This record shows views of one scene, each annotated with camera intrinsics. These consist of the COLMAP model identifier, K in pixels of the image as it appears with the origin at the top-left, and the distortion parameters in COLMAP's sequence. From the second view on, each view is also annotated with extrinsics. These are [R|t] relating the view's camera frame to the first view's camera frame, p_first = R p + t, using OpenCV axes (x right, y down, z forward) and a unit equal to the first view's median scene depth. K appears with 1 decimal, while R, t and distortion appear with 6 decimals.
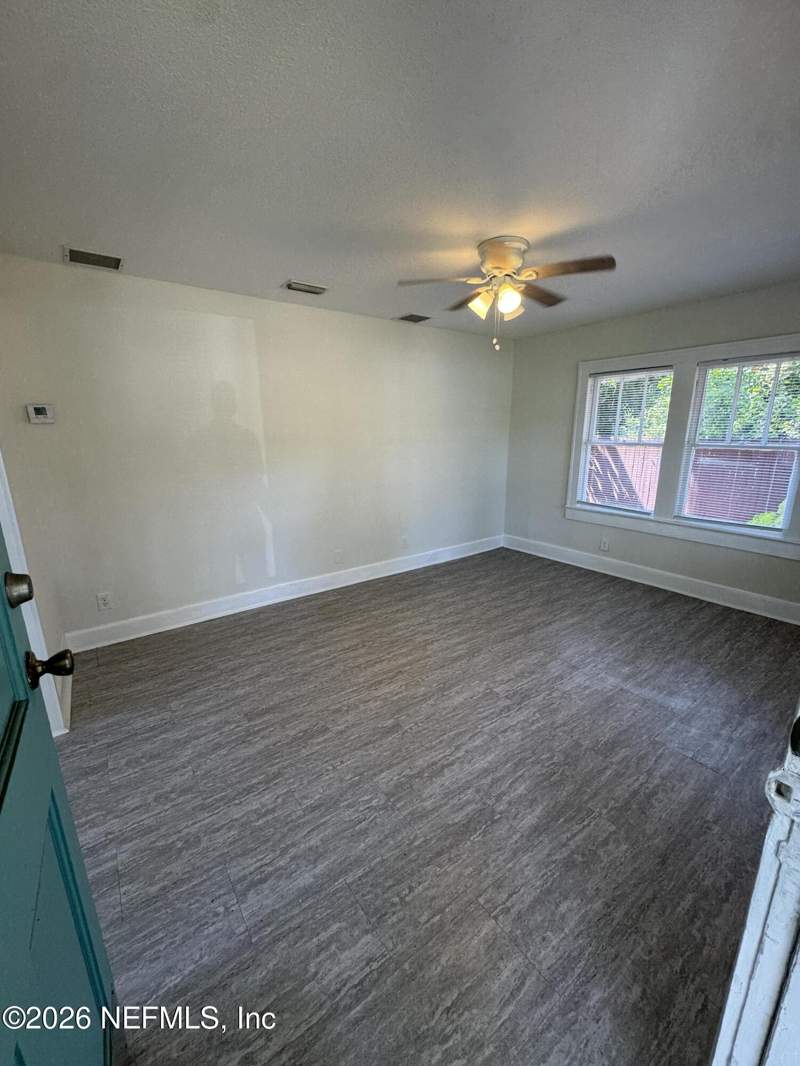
lens RADIAL K [[423.9, 0, 404.7], [0, 423.9, 530.3], [0, 0, 1]] dist [-0.002780, 0.000738]
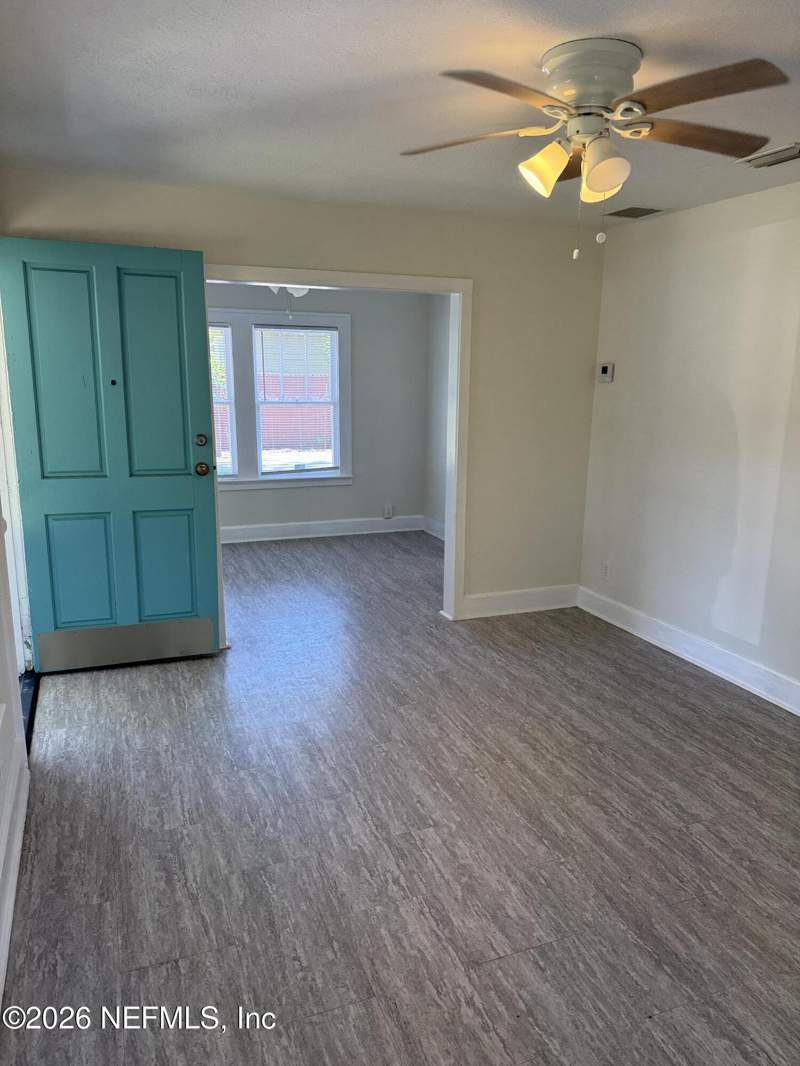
lens RADIAL K [[736.8, 0, 387.0], [0, 736.8, 519.7], [0, 0, 1]] dist [0.046359, -0.050470]
pose [[-0.252428, 0.199673, -0.946790, 1.110506], [-0.240112, 0.934946, 0.261193, -0.292630], [0.937351, 0.293268, -0.188063, 0.976116]]
